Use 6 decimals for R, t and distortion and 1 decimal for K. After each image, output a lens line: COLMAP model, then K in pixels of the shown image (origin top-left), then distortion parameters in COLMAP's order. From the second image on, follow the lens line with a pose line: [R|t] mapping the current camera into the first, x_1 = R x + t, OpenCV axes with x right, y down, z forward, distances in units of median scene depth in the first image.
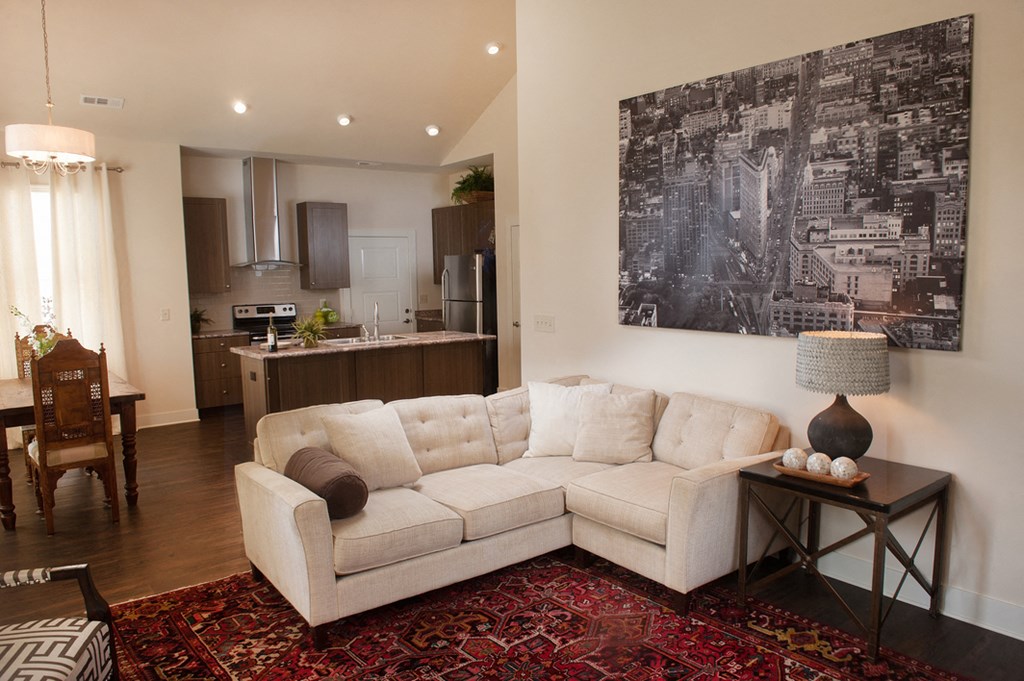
lens RADIAL K [[710.7, 0, 510.5], [0, 710.7, 334.7], [0, 0, 1]] dist [-0.035009, -0.016316]
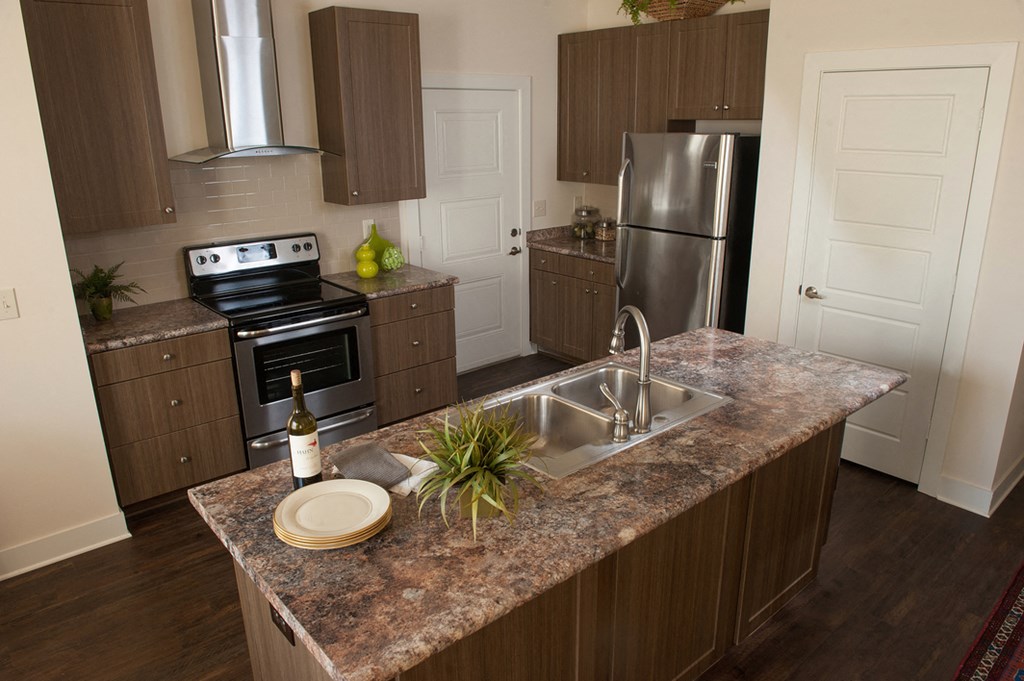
lens RADIAL K [[710.7, 0, 520.1], [0, 710.7, 343.9], [0, 0, 1]] dist [-0.035009, -0.016316]
pose [[0.998230, -0.007021, 0.059050, -0.203883], [-0.005714, 0.977087, 0.212766, -0.077234], [-0.059191, -0.212727, 0.975317, 0.531851]]
